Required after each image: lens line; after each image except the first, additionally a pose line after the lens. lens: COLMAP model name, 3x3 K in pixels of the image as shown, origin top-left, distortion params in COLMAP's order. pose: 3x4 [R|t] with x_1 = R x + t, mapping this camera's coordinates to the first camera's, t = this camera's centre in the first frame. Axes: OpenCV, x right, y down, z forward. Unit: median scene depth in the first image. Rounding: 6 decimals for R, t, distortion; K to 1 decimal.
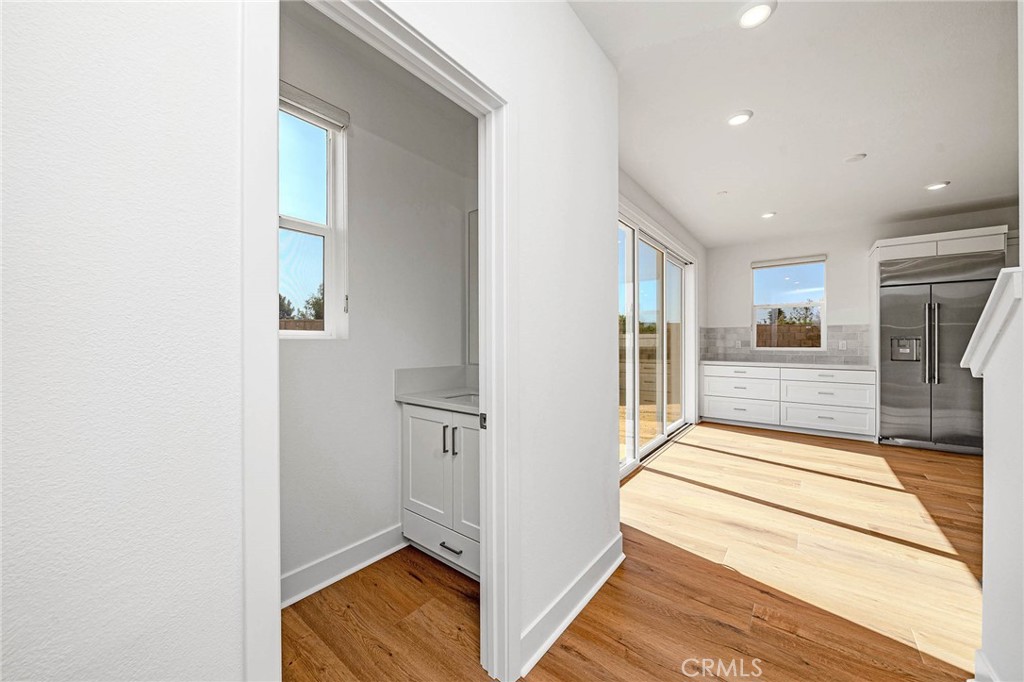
lens RADIAL K [[369.8, 0, 514.5], [0, 369.8, 342.1], [0, 0, 1]] dist [0.000934, 0.000003]
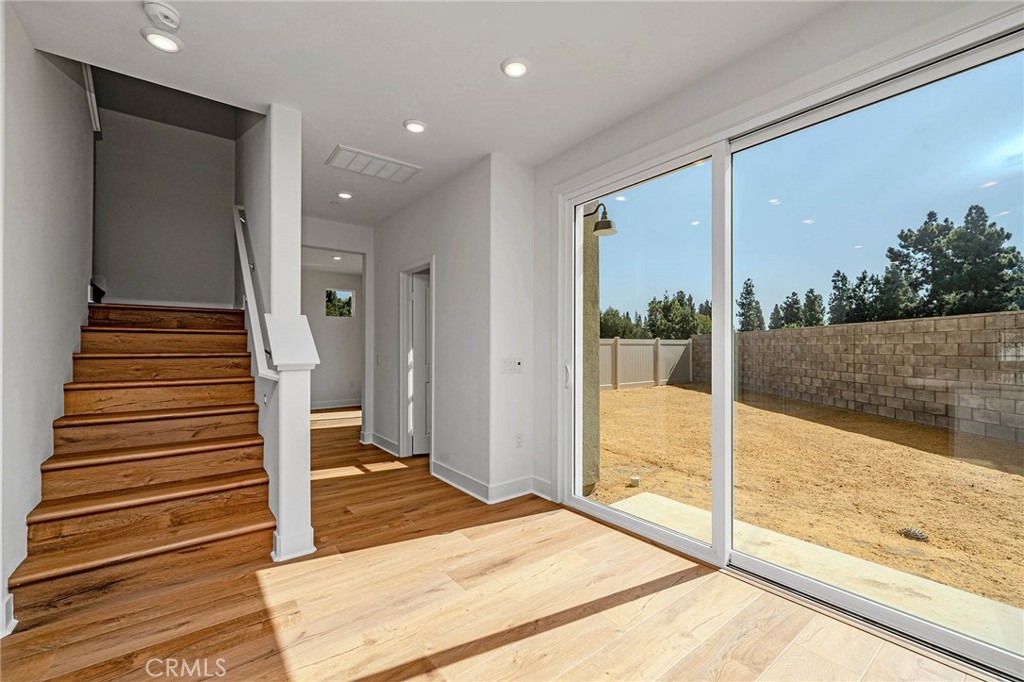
lens RADIAL K [[425.4, 0, 514.4], [0, 425.4, 345.3], [0, 0, 1]] dist [0.003060, -0.000569]
pose [[-0.241194, -0.004717, -0.970465, 1.615764], [-0.000143, 0.999988, -0.004825, -0.003554], [0.970477, -0.001025, -0.241192, 1.310499]]
